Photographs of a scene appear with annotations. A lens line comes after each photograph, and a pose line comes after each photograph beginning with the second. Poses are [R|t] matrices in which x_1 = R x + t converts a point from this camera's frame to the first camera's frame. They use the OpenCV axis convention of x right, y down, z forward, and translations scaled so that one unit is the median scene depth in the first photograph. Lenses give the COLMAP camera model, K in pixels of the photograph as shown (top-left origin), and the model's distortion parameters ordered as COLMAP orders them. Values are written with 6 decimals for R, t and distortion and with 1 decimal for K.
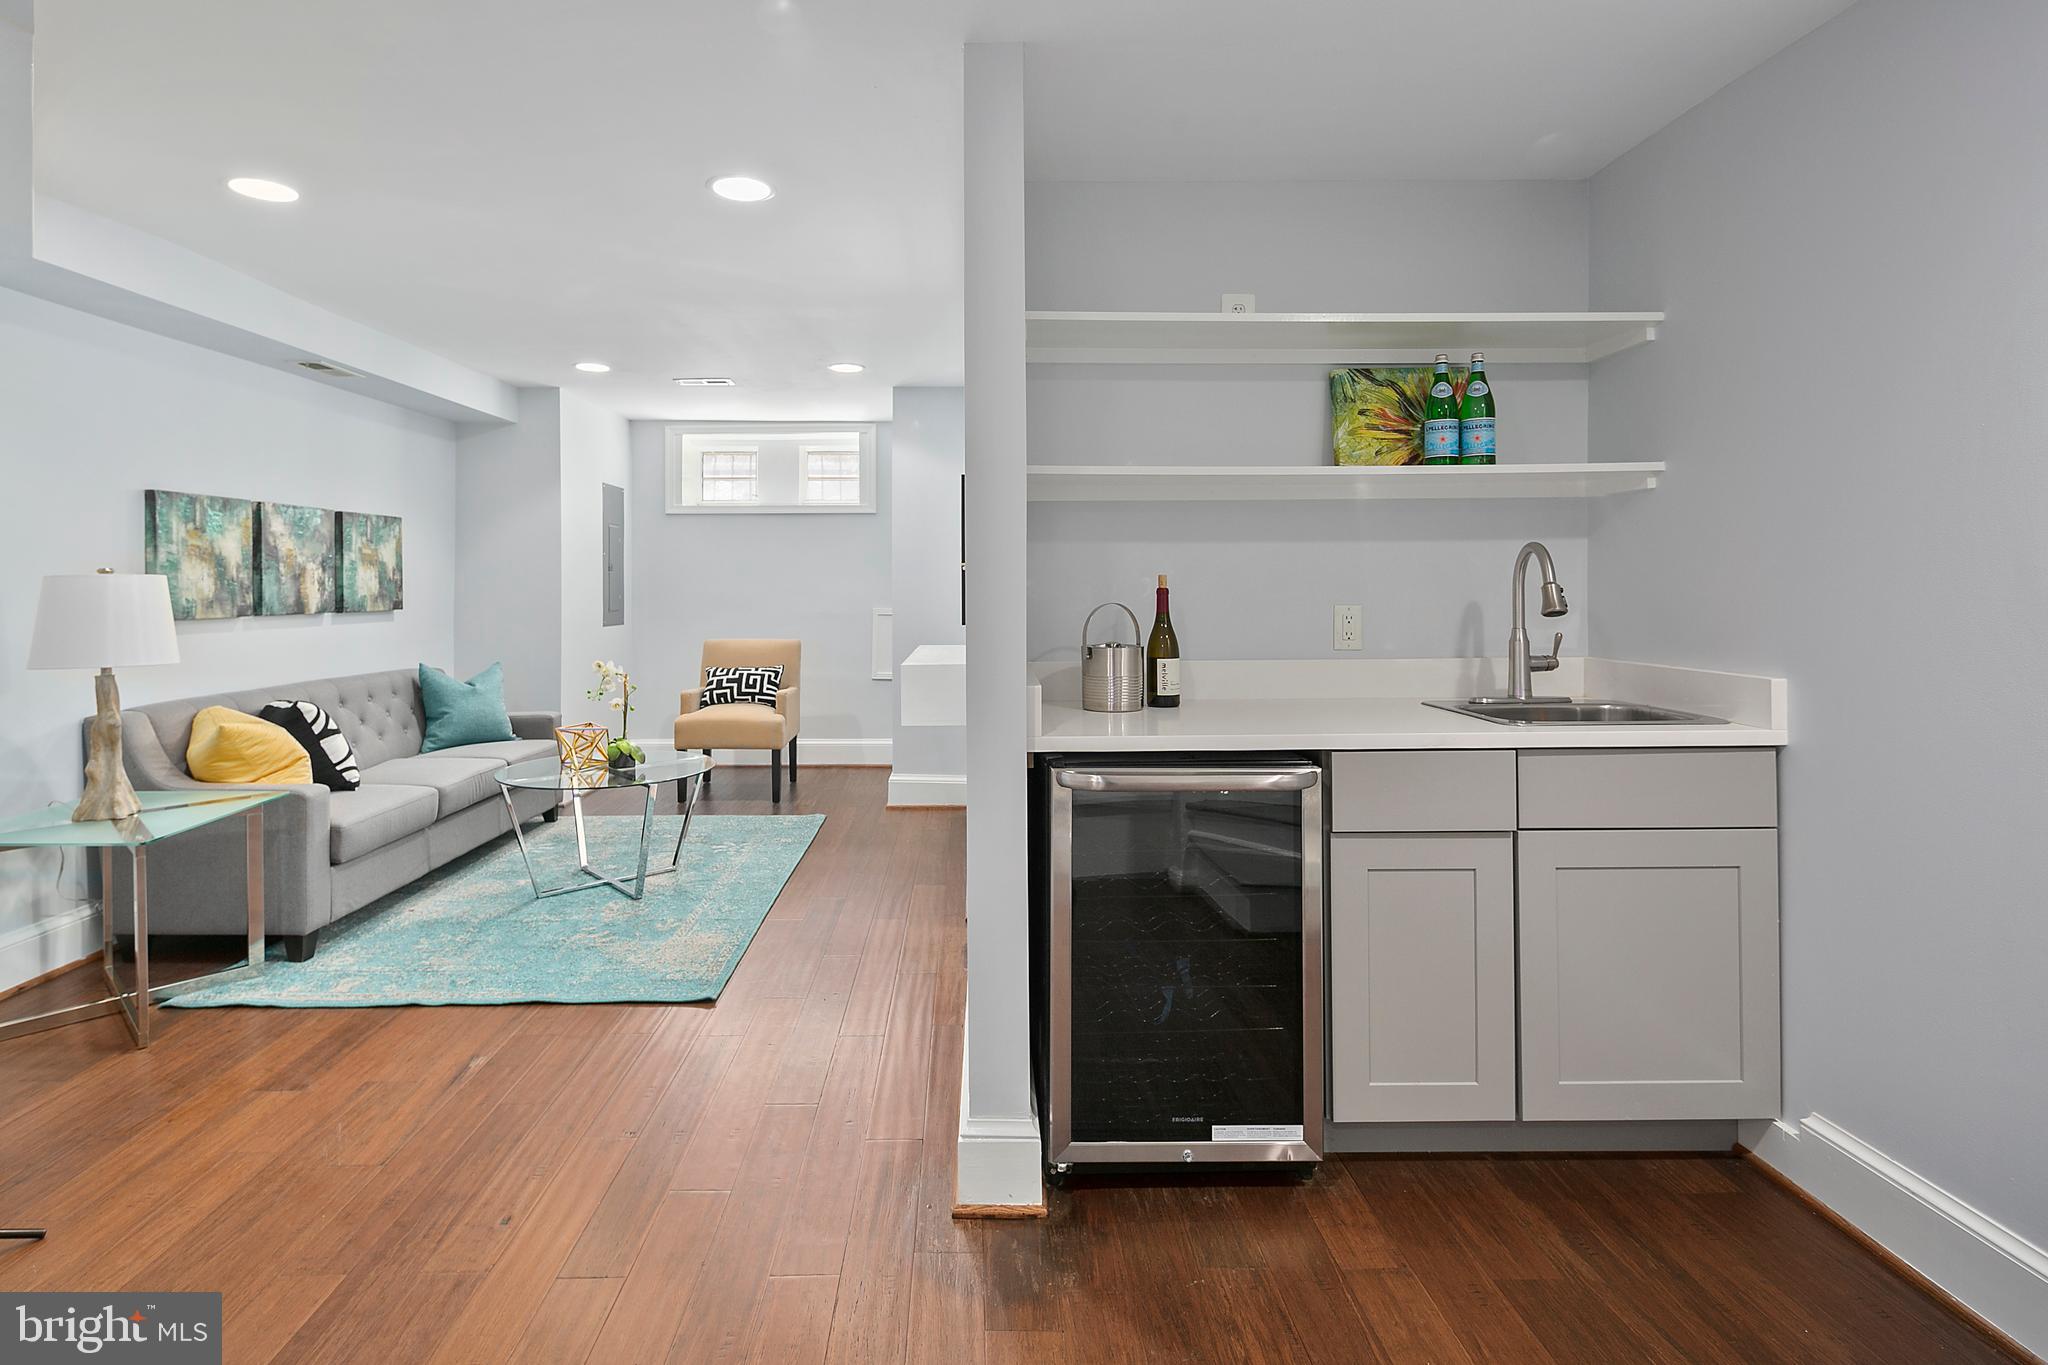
lens RADIAL K [[1002.0, 0, 973.1], [0, 1002.0, 579.7], [0, 0, 1]] dist [0.006765, -0.005311]
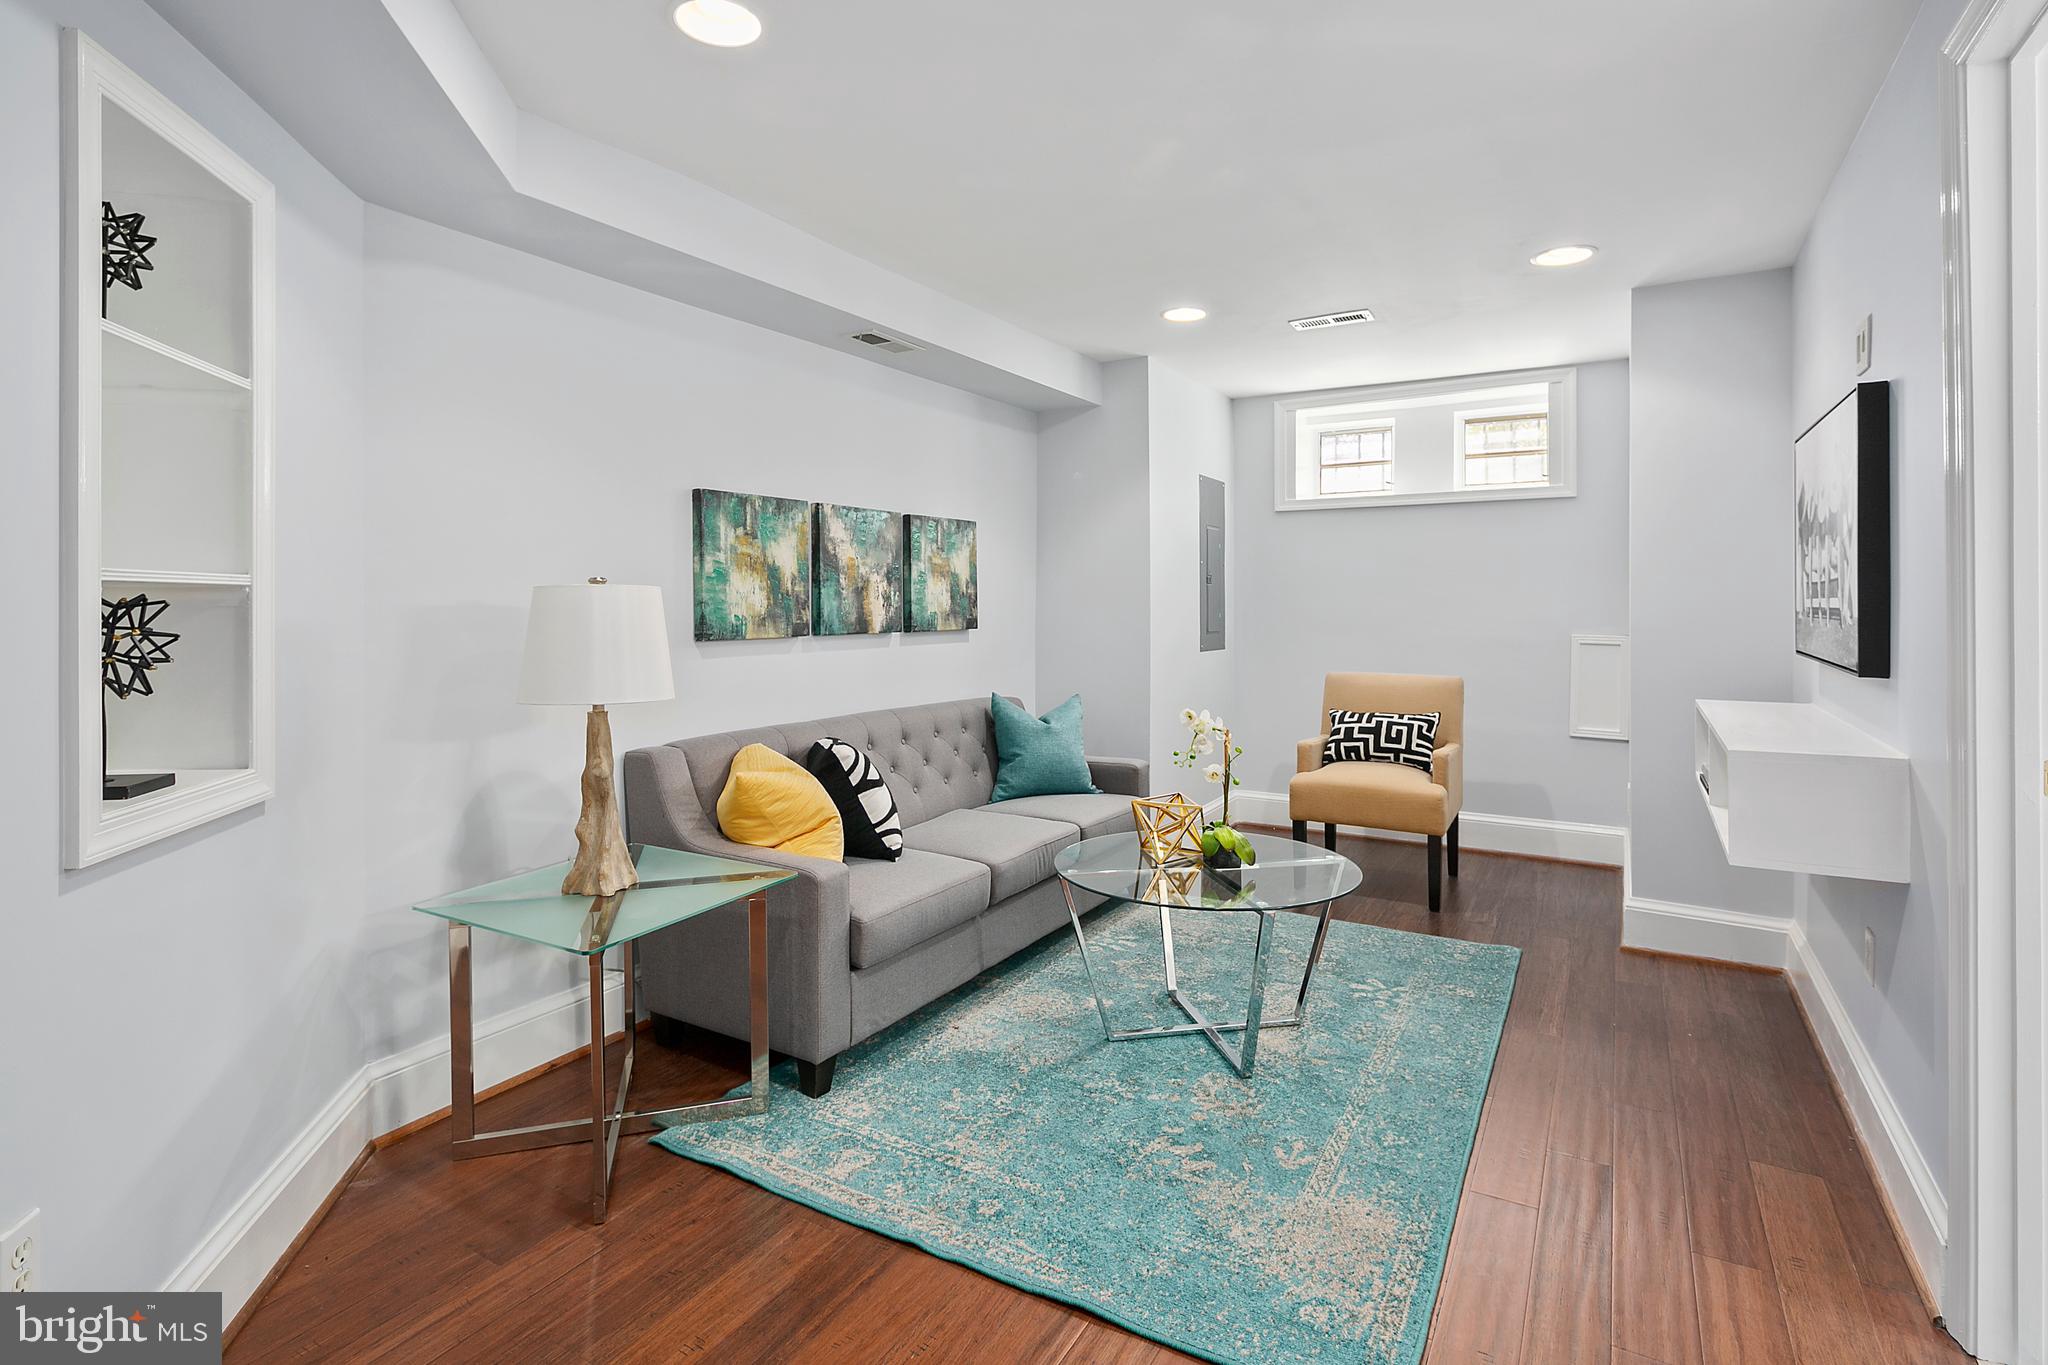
lens RADIAL K [[1002.0, 0, 1018.9], [0, 1002.0, 604.0], [0, 0, 1]] dist [0.006765, -0.005311]
pose [[0.858767, 0.002223, -0.512361, -0.116129], [0.001633, 0.999974, 0.007076, 0.003147], [0.512363, -0.006913, 0.858741, 0.334449]]
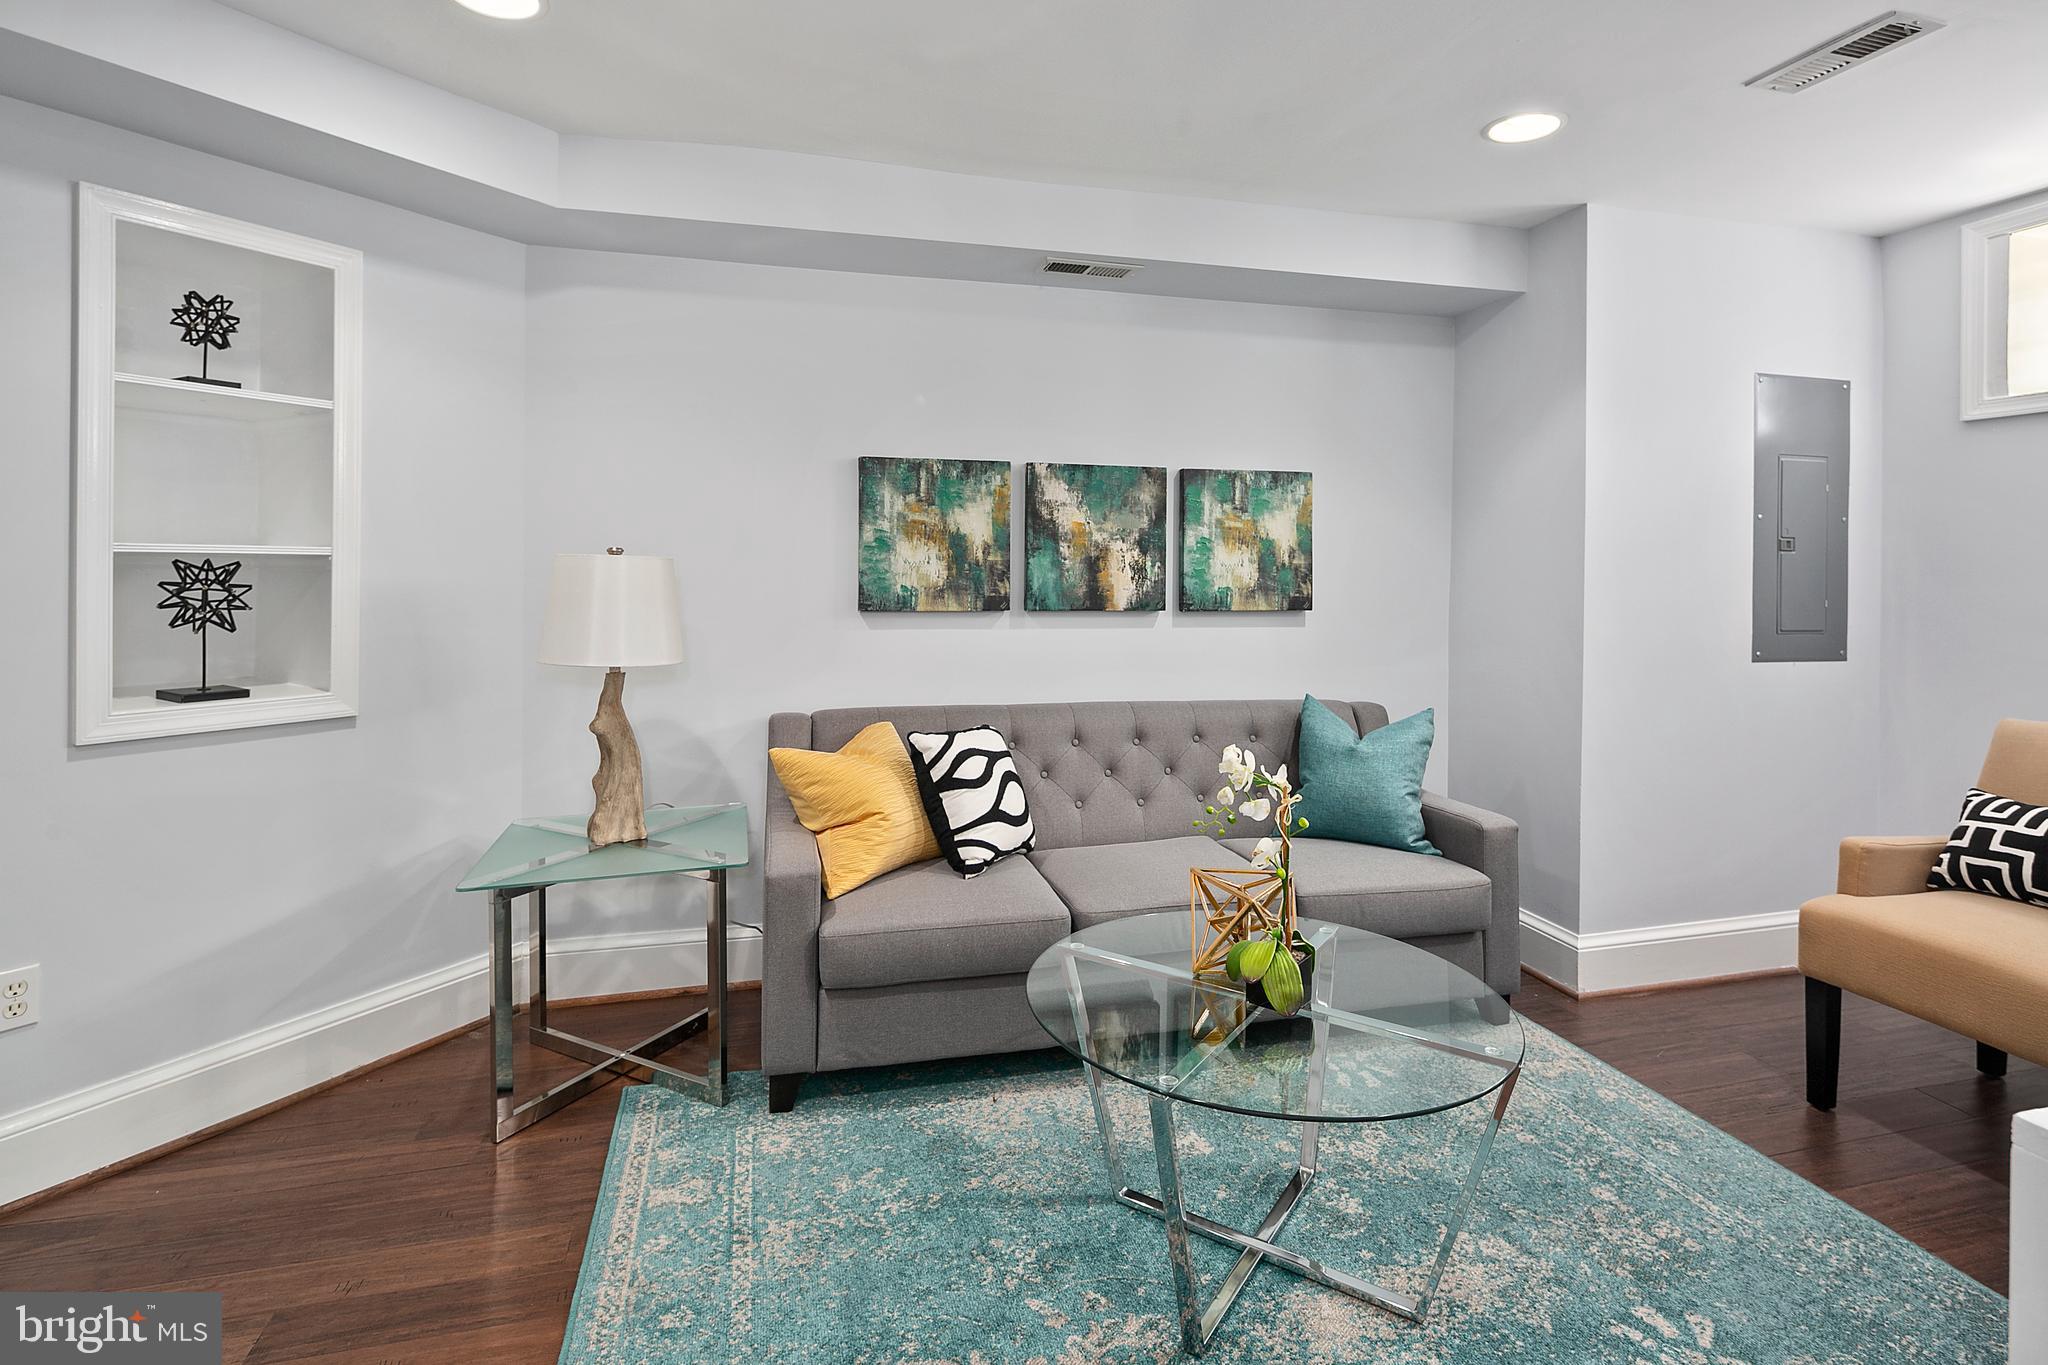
lens RADIAL K [[1002.0, 0, 1012.3], [0, 1002.0, 573.2], [0, 0, 1]] dist [0.006765, -0.005311]
pose [[0.249949, 0.008827, -0.968219, 0.033665], [-0.005939, 0.999954, 0.007583, 0.001403], [0.968241, 0.003855, 0.249989, 0.764062]]
